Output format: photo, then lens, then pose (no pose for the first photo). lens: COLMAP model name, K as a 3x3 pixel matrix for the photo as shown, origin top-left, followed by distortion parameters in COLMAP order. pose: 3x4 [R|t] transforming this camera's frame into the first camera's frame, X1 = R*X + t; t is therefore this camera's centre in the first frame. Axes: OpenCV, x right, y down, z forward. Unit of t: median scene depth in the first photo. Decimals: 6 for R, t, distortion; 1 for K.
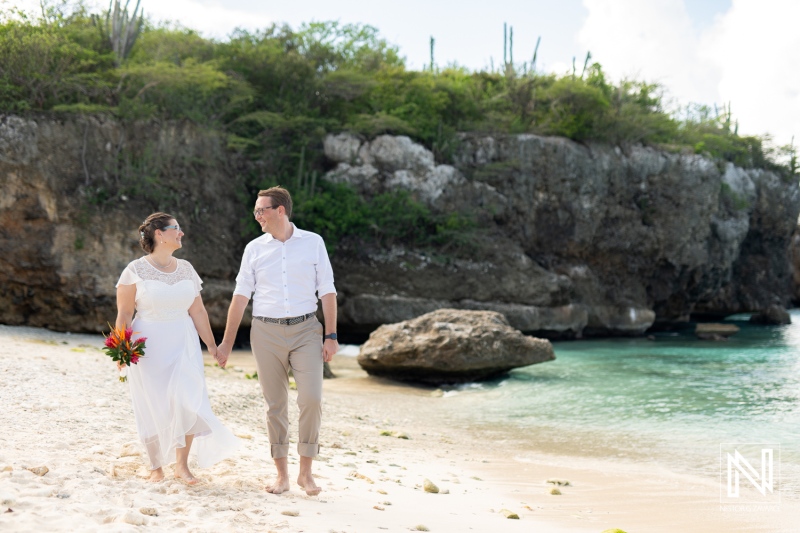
lens RADIAL K [[1114.5, 0, 401.7], [0, 1114.5, 278.8], [0, 0, 1]] dist [-0.007994, 0.027002]
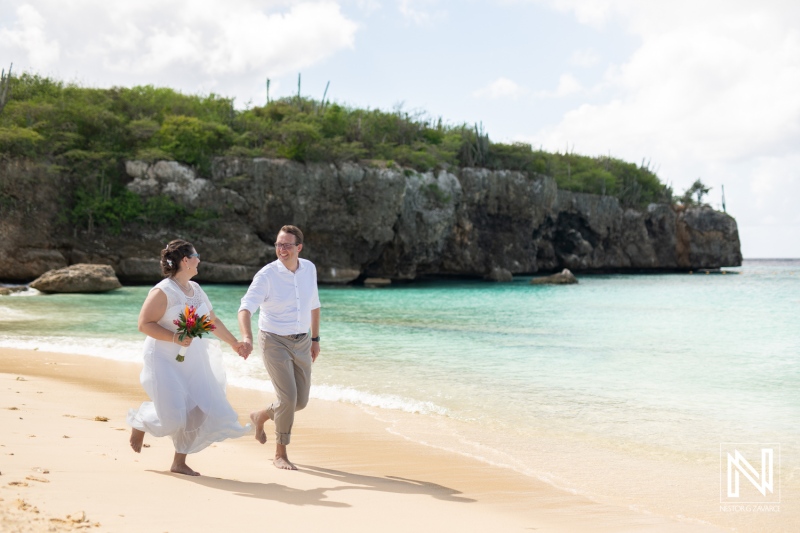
lens RADIAL K [[1114.5, 0, 401.7], [0, 1114.5, 278.8], [0, 0, 1]] dist [-0.007994, 0.027002]
pose [[0.995024, 0.008272, -0.099297, 0.469198], [-0.005379, 0.999554, 0.029366, -0.005408], [0.099495, -0.028686, 0.994624, -0.560527]]
